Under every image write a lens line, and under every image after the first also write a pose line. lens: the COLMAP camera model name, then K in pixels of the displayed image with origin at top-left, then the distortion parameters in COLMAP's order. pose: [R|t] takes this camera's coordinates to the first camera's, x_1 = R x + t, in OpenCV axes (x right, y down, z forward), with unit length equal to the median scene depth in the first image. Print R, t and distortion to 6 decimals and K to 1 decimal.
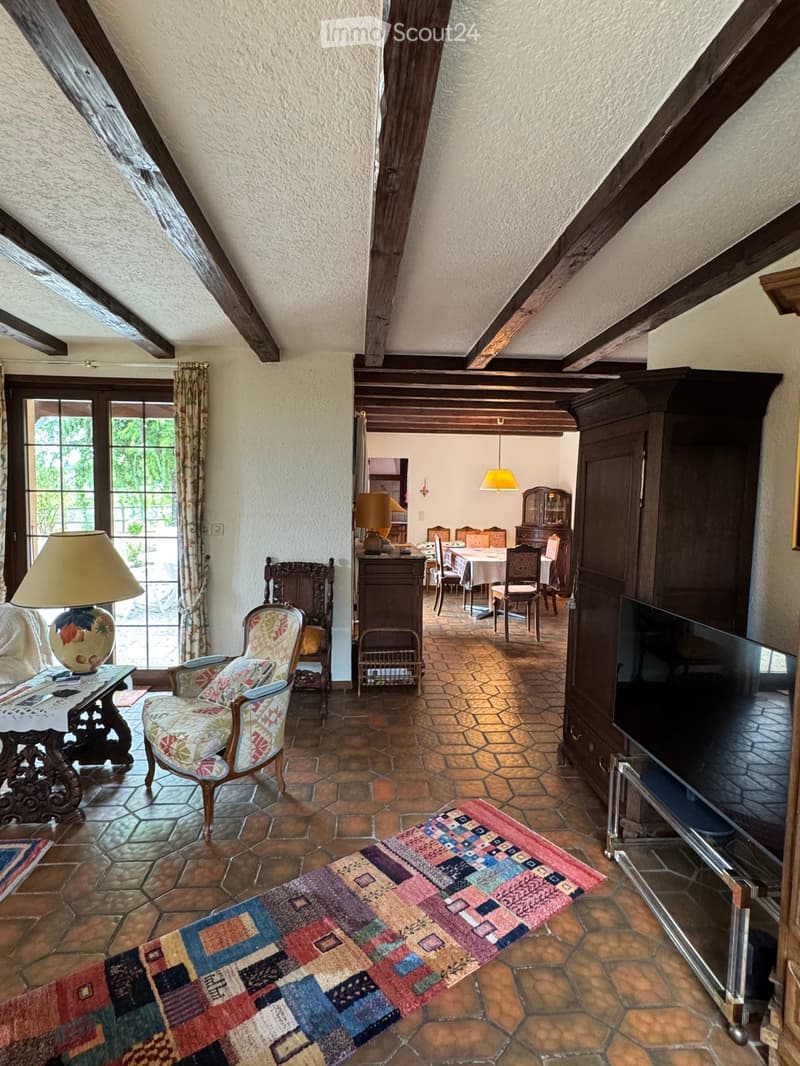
lens RADIAL K [[577.2, 0, 397.6], [0, 577.2, 531.6], [0, 0, 1]] dist [0.003382, 0.000293]
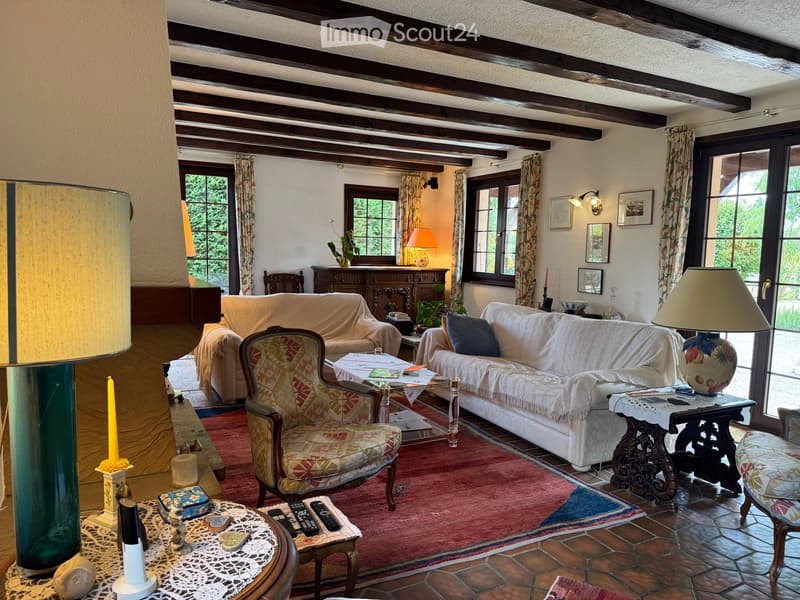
lens RADIAL K [[572.9, 0, 400.3], [0, 572.9, 301.5], [0, 0, 1]] dist [-0.001008, 0.000736]
pose [[0.402569, 0.086523, -0.911291, 0.217695], [-0.082713, 0.994889, 0.057921, 0.052367], [0.911645, 0.052059, 0.407668, 0.006830]]
